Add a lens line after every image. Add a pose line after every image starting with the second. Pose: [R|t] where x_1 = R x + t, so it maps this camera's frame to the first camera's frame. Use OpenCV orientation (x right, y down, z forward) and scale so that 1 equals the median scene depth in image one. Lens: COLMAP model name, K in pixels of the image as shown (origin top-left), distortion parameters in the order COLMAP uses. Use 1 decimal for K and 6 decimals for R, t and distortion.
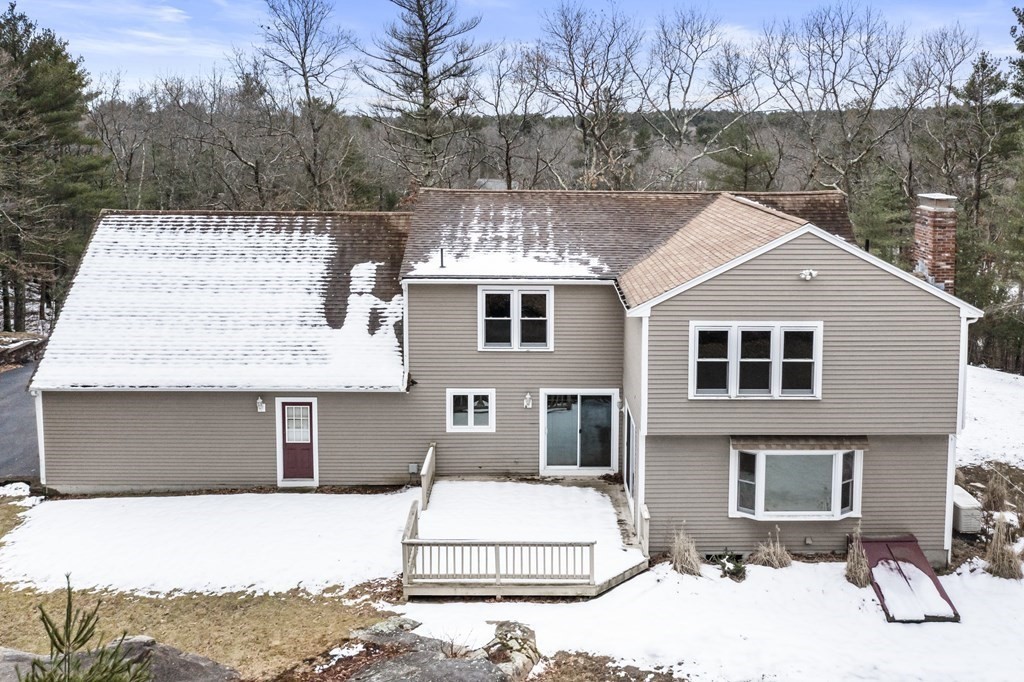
lens RADIAL K [[855.4, 0, 527.7], [0, 855.4, 337.8], [0, 0, 1]] dist [0.005536, -0.001288]
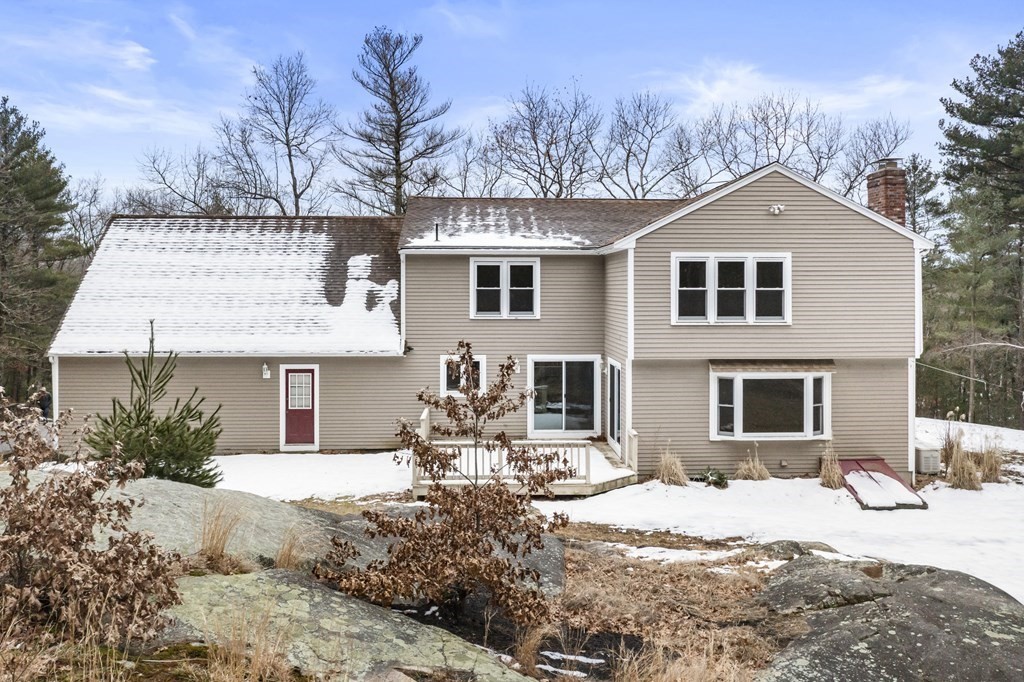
lens RADIAL K [[819.8, 0, 512.0], [0, 819.8, 341.0], [0, 0, 1]] dist [0.006367, -0.000081]
pose [[0.999746, -0.006486, 0.021562, -0.027753], [0.008227, 0.996626, -0.081659, 0.127881], [-0.020960, 0.081816, 0.996427, -0.027302]]
